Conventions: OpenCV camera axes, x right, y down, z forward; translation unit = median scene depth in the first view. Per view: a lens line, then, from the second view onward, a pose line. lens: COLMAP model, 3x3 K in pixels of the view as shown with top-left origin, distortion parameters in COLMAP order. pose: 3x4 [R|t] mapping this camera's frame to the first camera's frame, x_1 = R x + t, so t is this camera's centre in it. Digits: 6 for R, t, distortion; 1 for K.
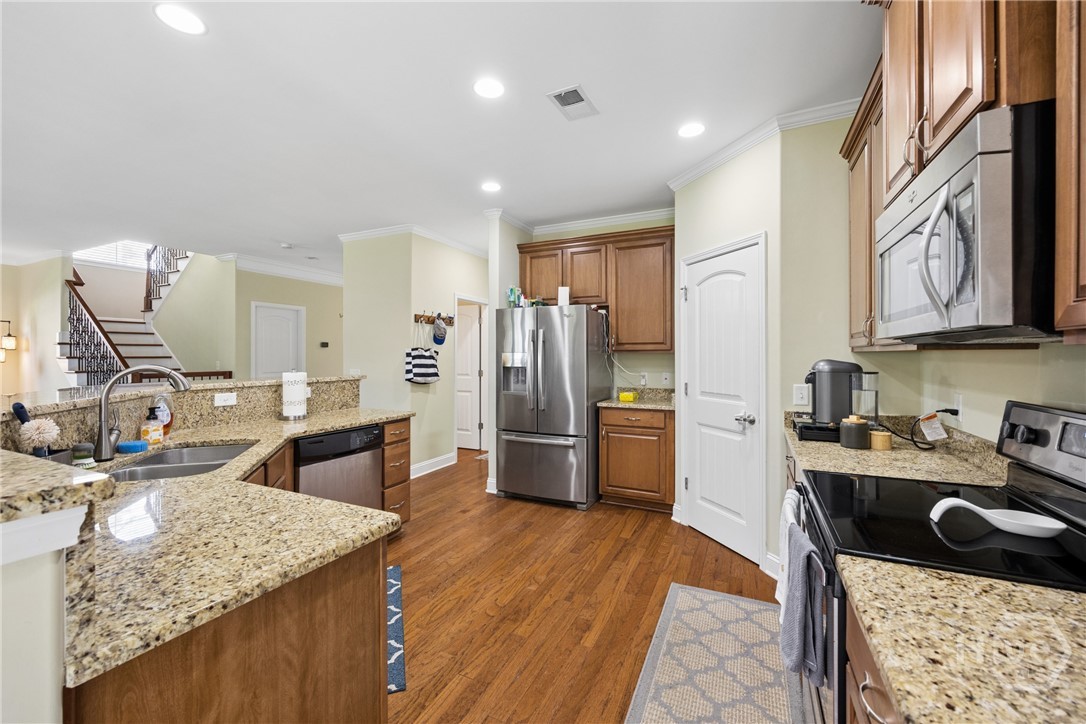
lens RADIAL K [[438.7, 0, 543.6], [0, 438.7, 356.5], [0, 0, 1]] dist [0.003160, -0.000212]
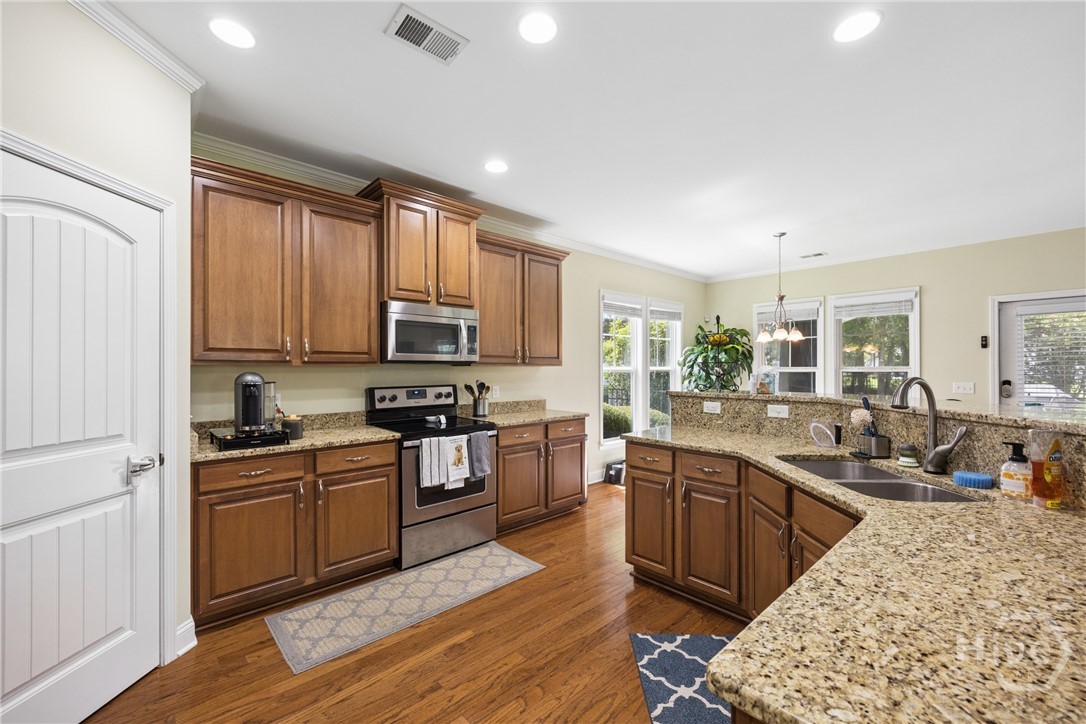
lens RADIAL K [[438.7, 0, 546.7], [0, 438.7, 367.6], [0, 0, 1]] dist [0.003160, -0.000212]
pose [[-0.928968, 0.003339, 0.370146, -0.294808], [0.003228, 0.999994, -0.000919, -0.001272], [-0.370147, 0.000341, -0.928973, 1.188605]]
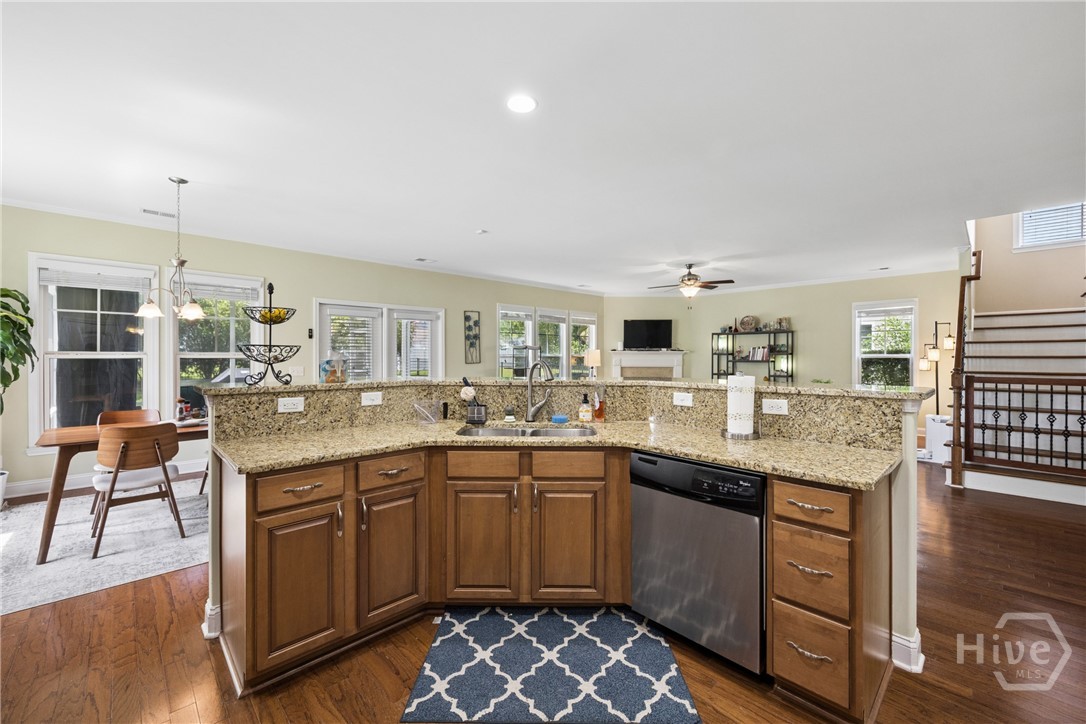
lens RADIAL K [[438.7, 0, 546.4], [0, 438.7, 357.3], [0, 0, 1]] dist [0.003160, -0.000212]
pose [[-0.348669, 0.003587, -0.937239, 0.224870], [-0.004029, 0.999978, 0.005326, 0.001467], [0.937237, 0.005633, -0.348646, 0.841208]]
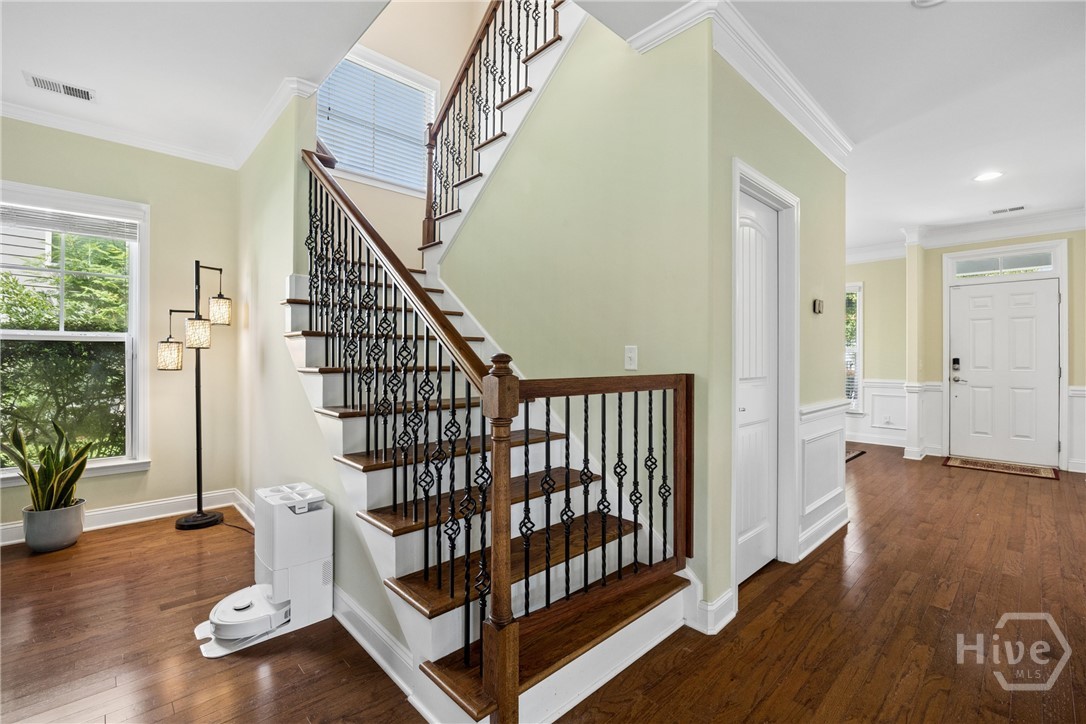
lens RADIAL K [[473.3, 0, 547.7], [0, 473.3, 366.1], [0, 0, 1]] dist [-0.013151, 0.000670]
pose [[0.937565, 0.005670, -0.347763, -1.224304], [-0.003099, 0.999964, 0.007948, 0.049702], [0.347795, -0.006374, 0.937549, 1.138633]]
